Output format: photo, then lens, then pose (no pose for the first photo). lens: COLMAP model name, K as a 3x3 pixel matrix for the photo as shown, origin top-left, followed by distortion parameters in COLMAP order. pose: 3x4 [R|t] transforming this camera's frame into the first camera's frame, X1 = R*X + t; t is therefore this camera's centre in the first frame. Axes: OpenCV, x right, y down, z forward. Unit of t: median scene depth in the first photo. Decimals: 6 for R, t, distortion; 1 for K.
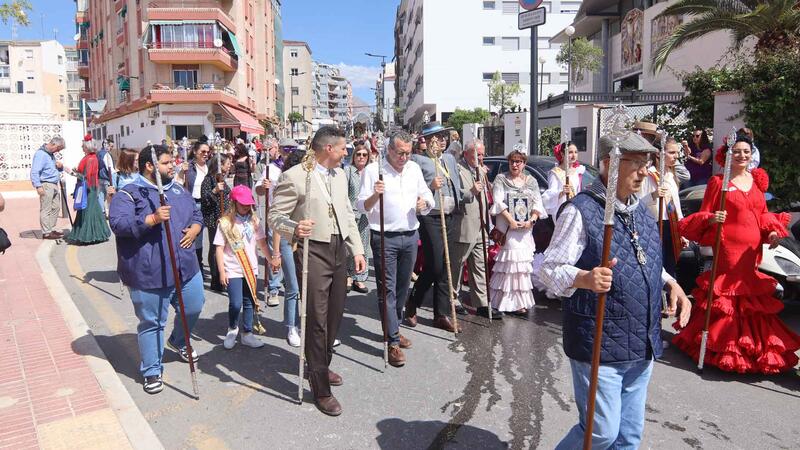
lens RADIAL K [[583.6, 0, 400.0], [0, 583.6, 225.0], [0, 0, 1]] dist [-0.002920, -0.000062]
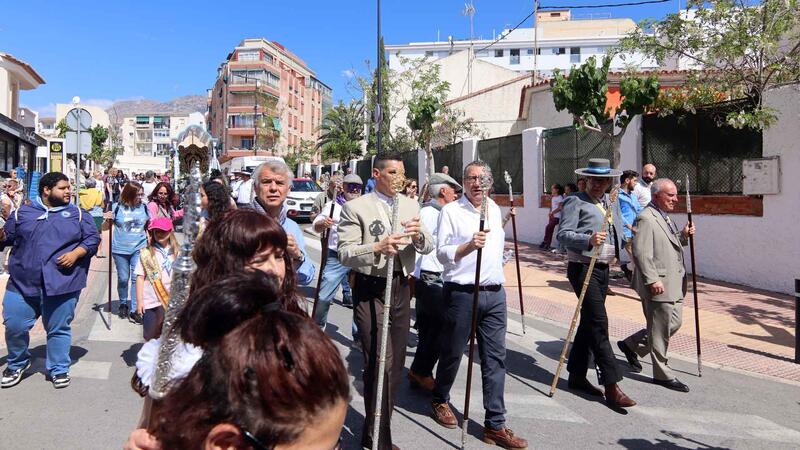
lens RADIAL K [[583.6, 0, 400.0], [0, 583.6, 225.0], [0, 0, 1]] dist [-0.002920, -0.000062]
pose [[0.974230, 0.029774, -0.223582, 0.455703], [-0.046035, 0.996631, -0.067876, 0.090982], [0.220808, 0.076420, 0.972319, -0.572975]]
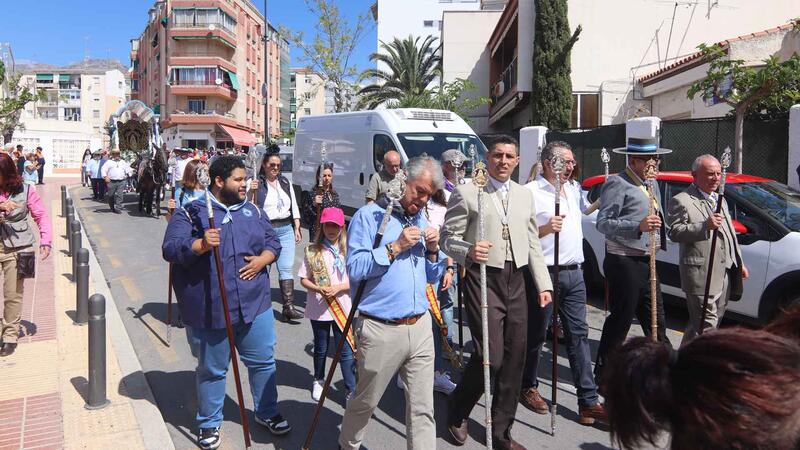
lens RADIAL K [[590.3, 0, 400.6], [0, 590.3, 209.0], [0, 0, 1]] dist [-0.003457, -0.002863]
pose [[0.995498, 0.022077, -0.092176, 0.224154], [-0.026881, 0.998326, -0.051210, 0.045958], [0.090891, 0.053457, 0.994425, -0.301654]]
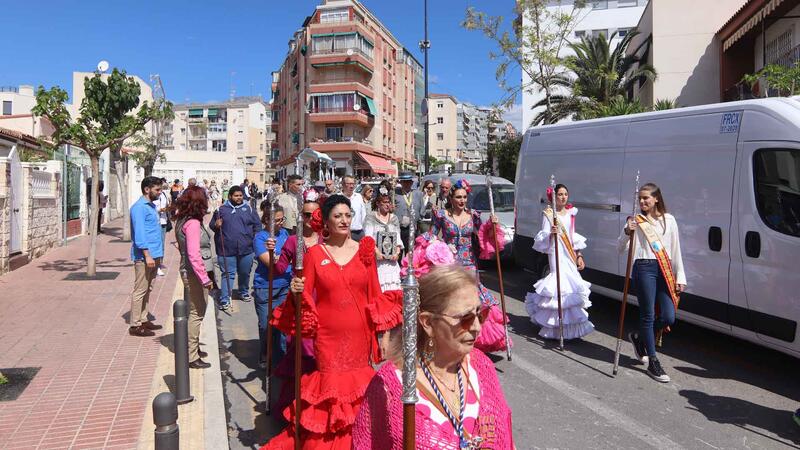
lens RADIAL K [[583.6, 0, 400.0], [0, 583.6, 225.0], [0, 0, 1]] dist [-0.002920, -0.000062]
pose [[0.954633, 0.020748, -0.297060, 0.166385], [-0.039961, 0.997473, -0.058751, 0.030401], [0.295090, 0.067956, 0.953050, -0.209276]]
